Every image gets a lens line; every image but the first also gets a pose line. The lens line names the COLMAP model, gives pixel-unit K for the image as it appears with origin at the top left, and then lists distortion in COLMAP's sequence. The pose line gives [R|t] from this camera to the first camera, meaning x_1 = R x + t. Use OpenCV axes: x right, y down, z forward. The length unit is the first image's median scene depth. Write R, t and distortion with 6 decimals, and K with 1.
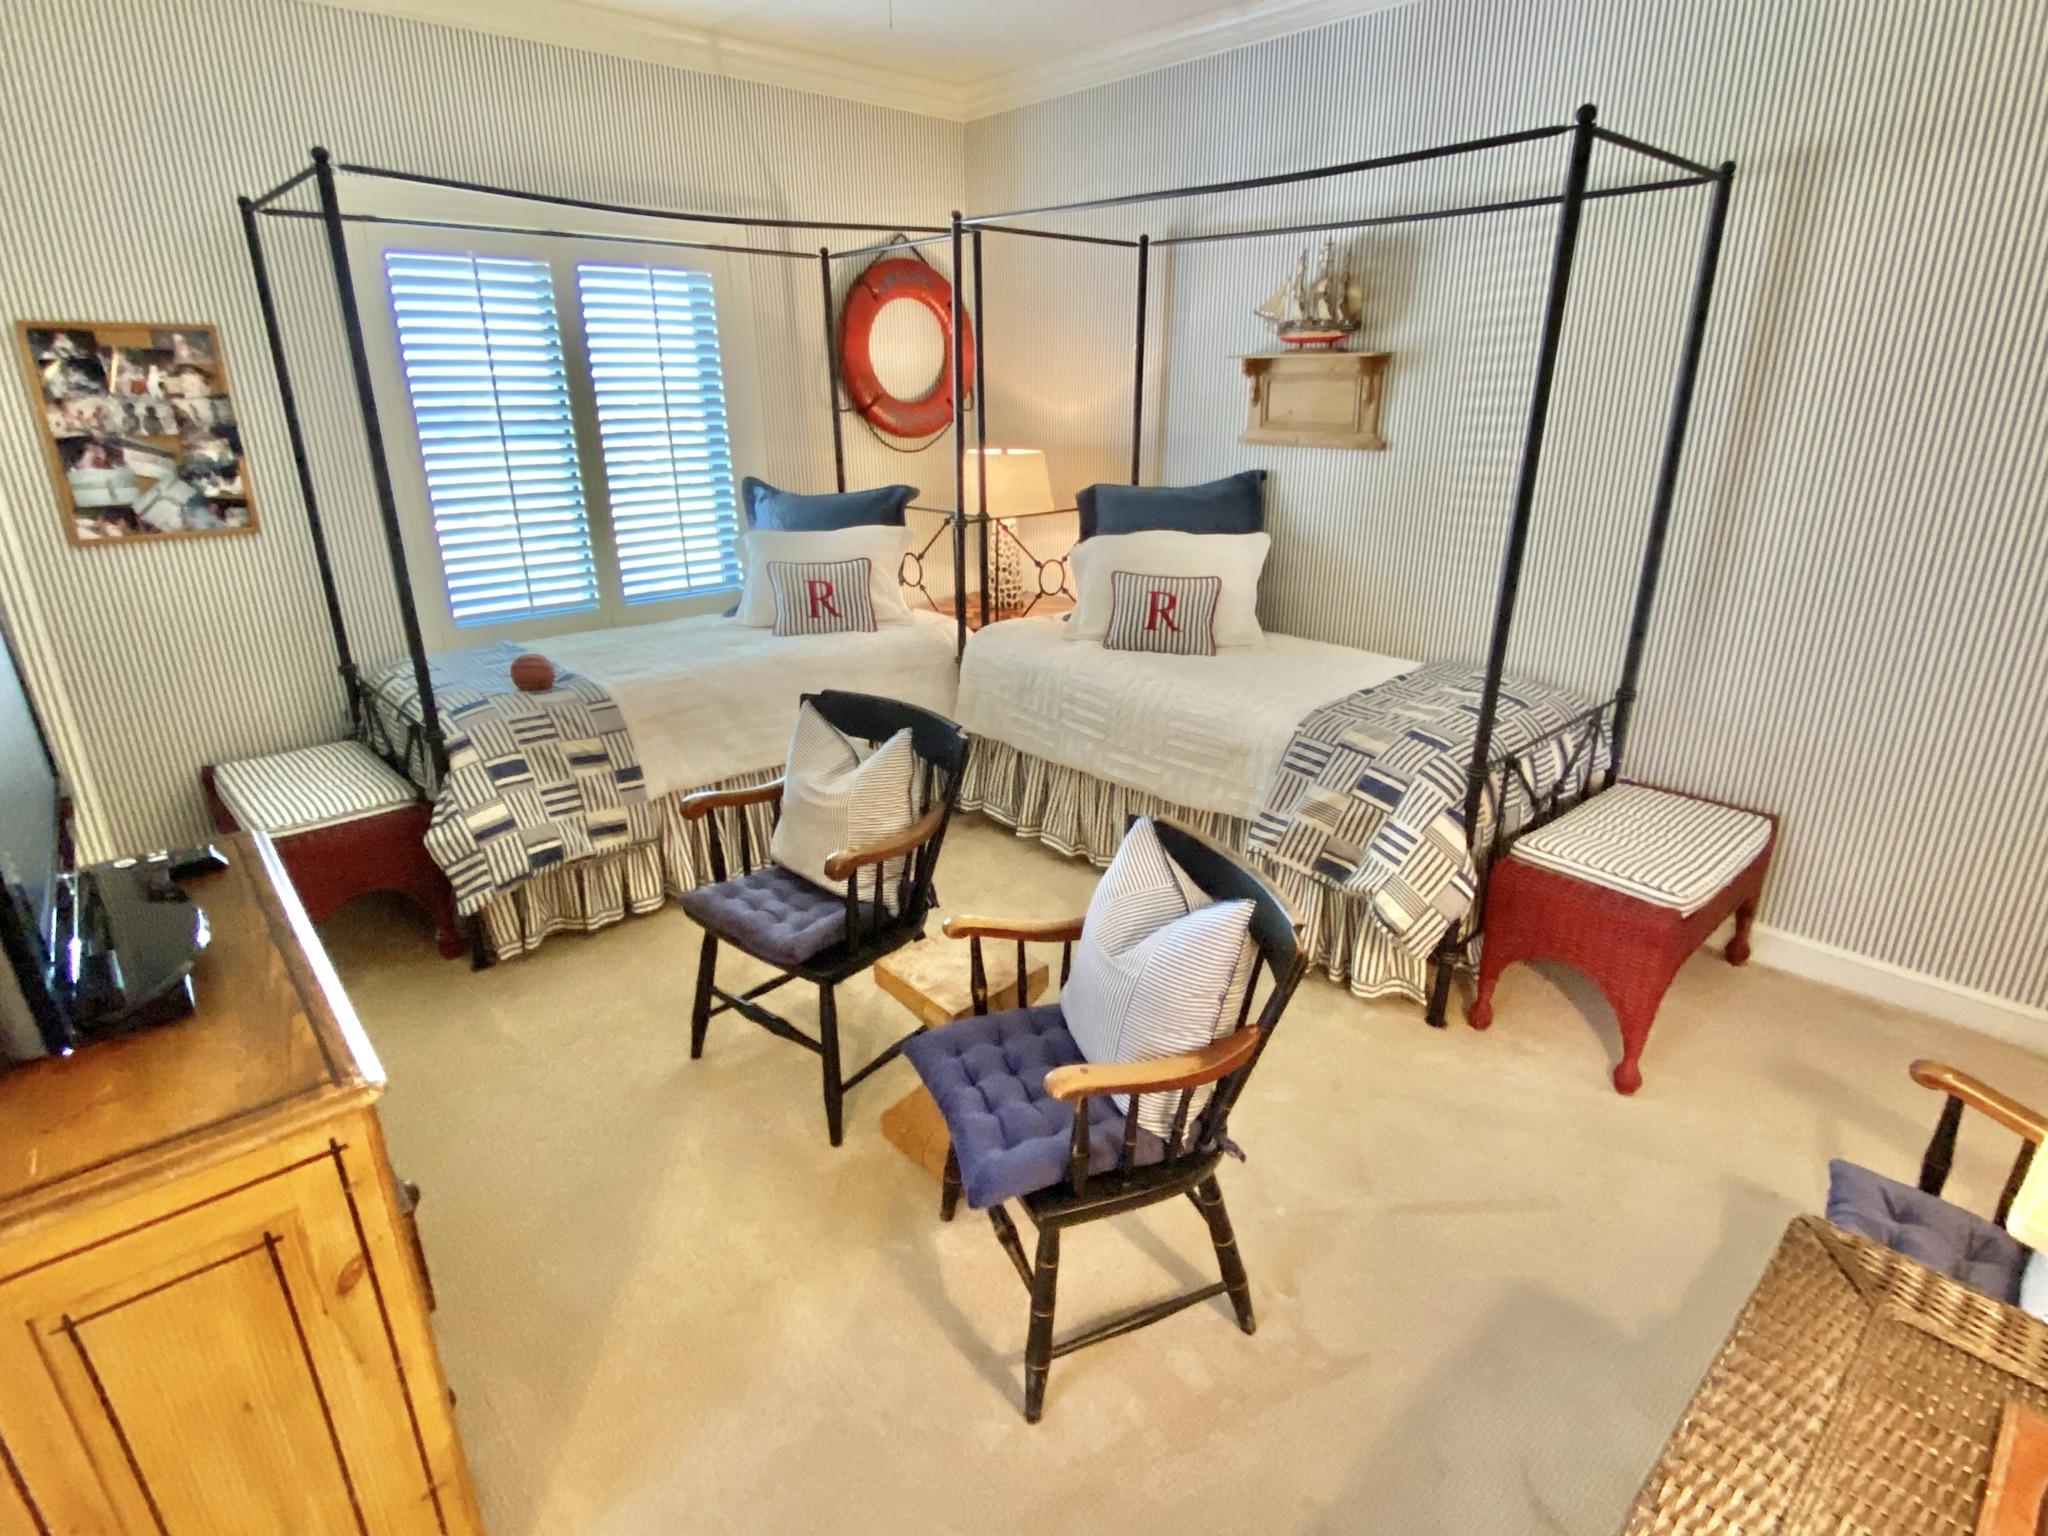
lens RADIAL K [[1034.4, 0, 1055.1], [0, 1034.4, 727.9], [0, 0, 1]] dist [-0.020358, -0.002497]
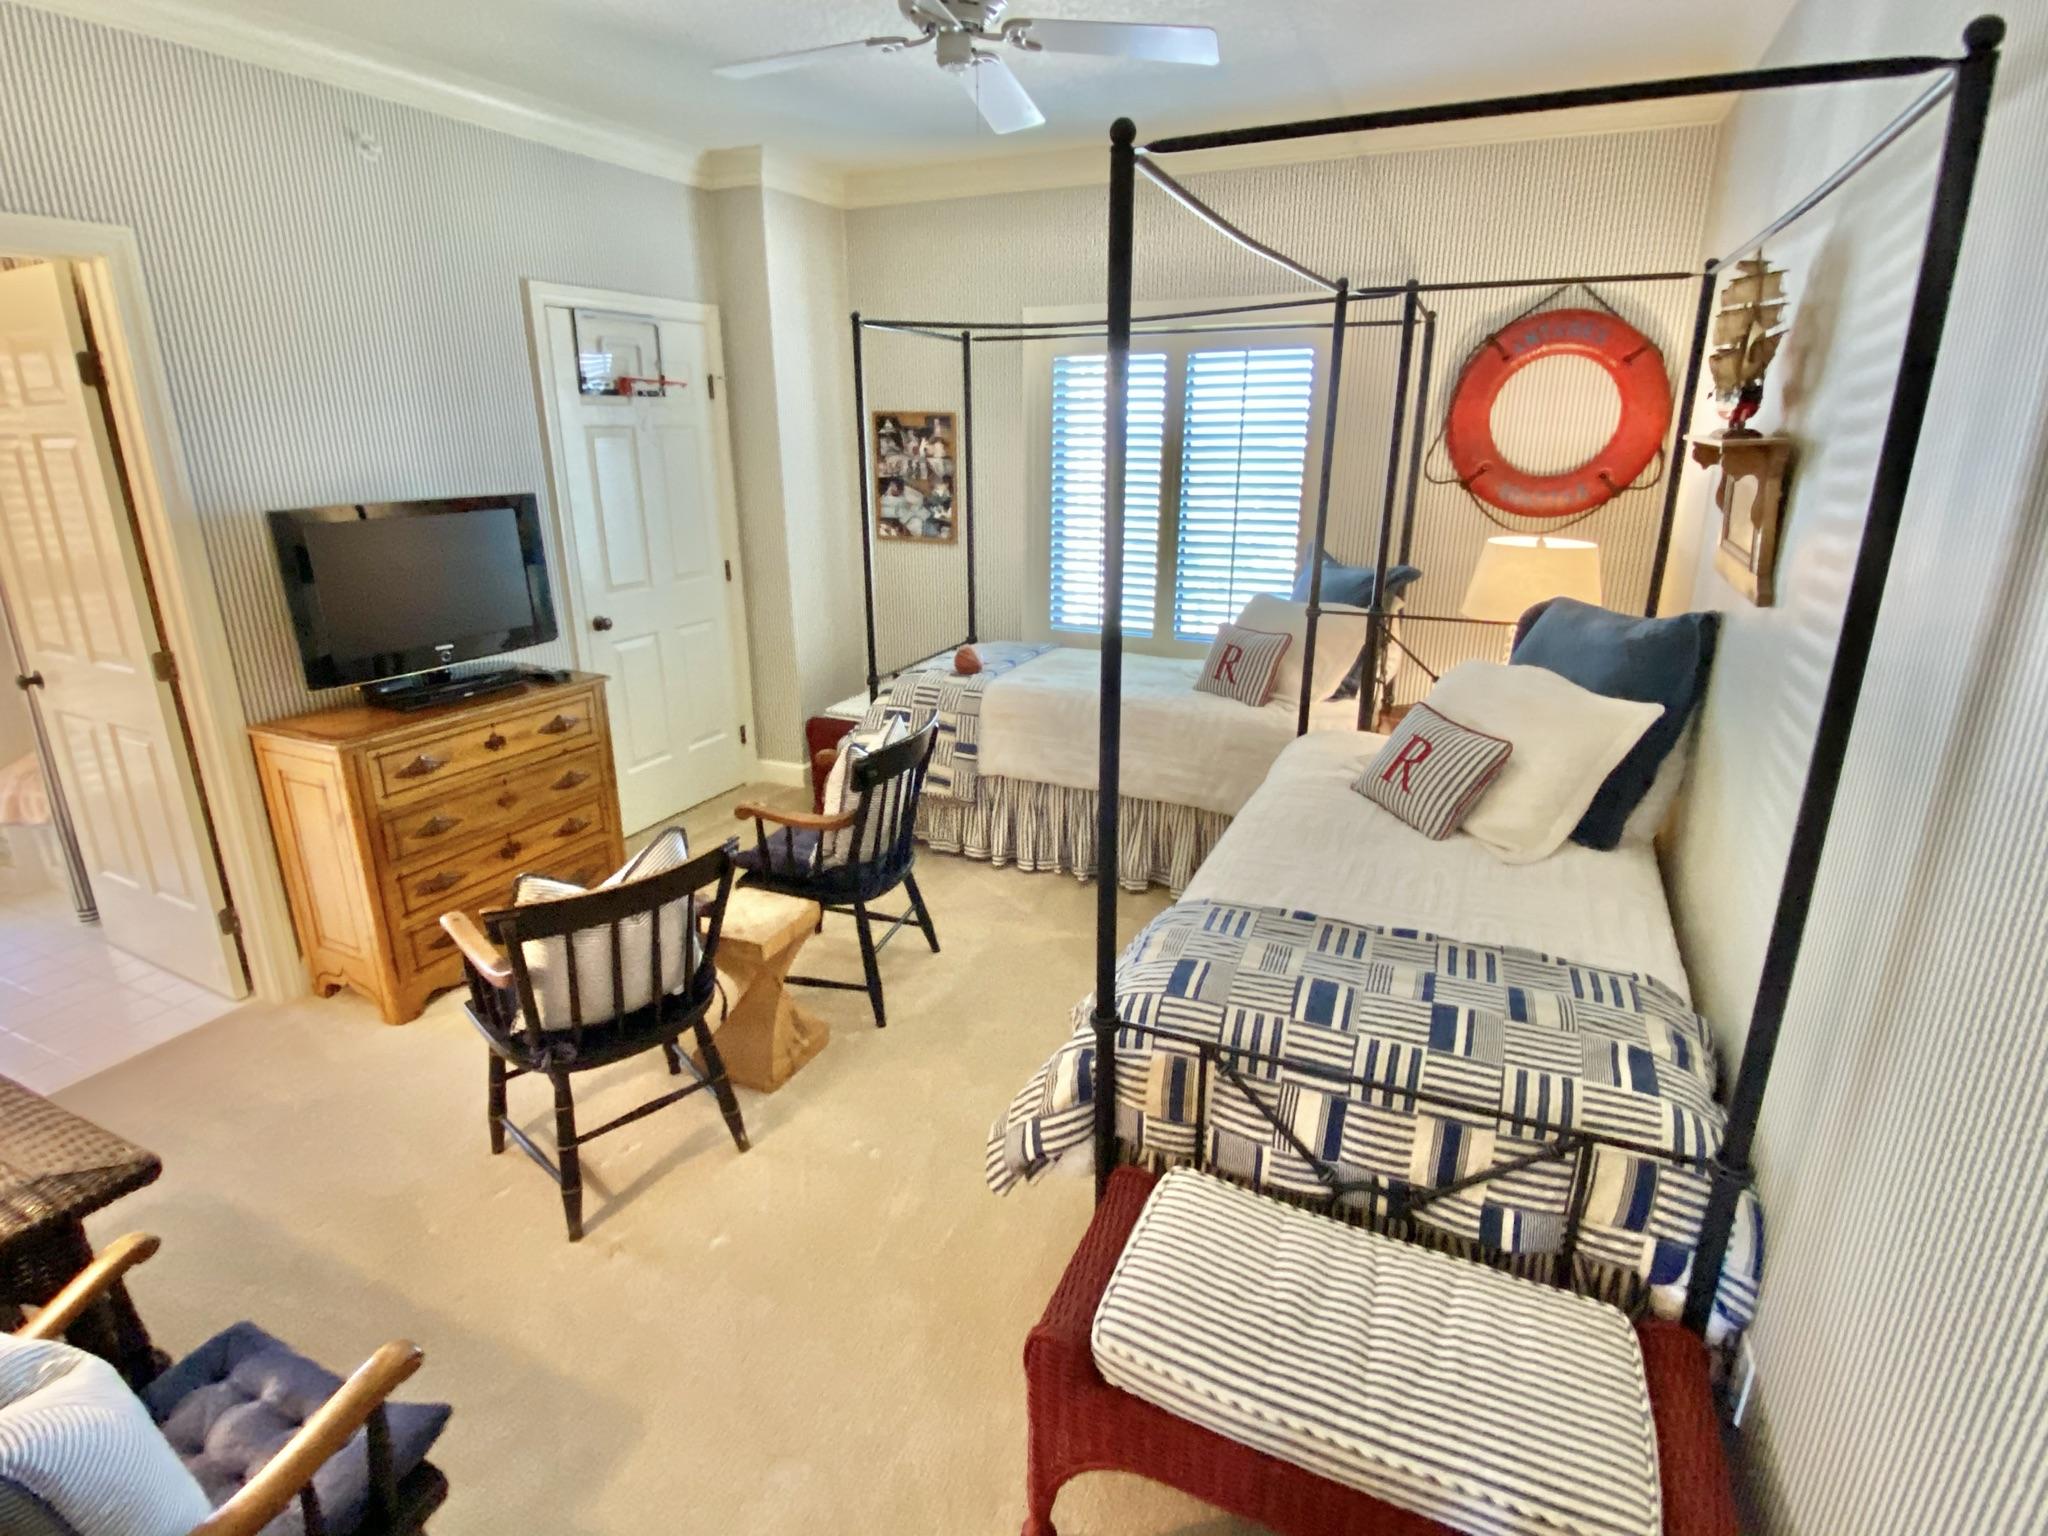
lens RADIAL K [[1034.4, 0, 1023.6], [0, 1034.4, 762.9], [0, 0, 1]] dist [-0.020358, -0.002497]
pose [[0.376228, 0.283976, -0.881935, 0.819248], [-0.289544, 0.940234, 0.179230, -0.203790], [0.880123, 0.187928, 0.435966, 0.496328]]
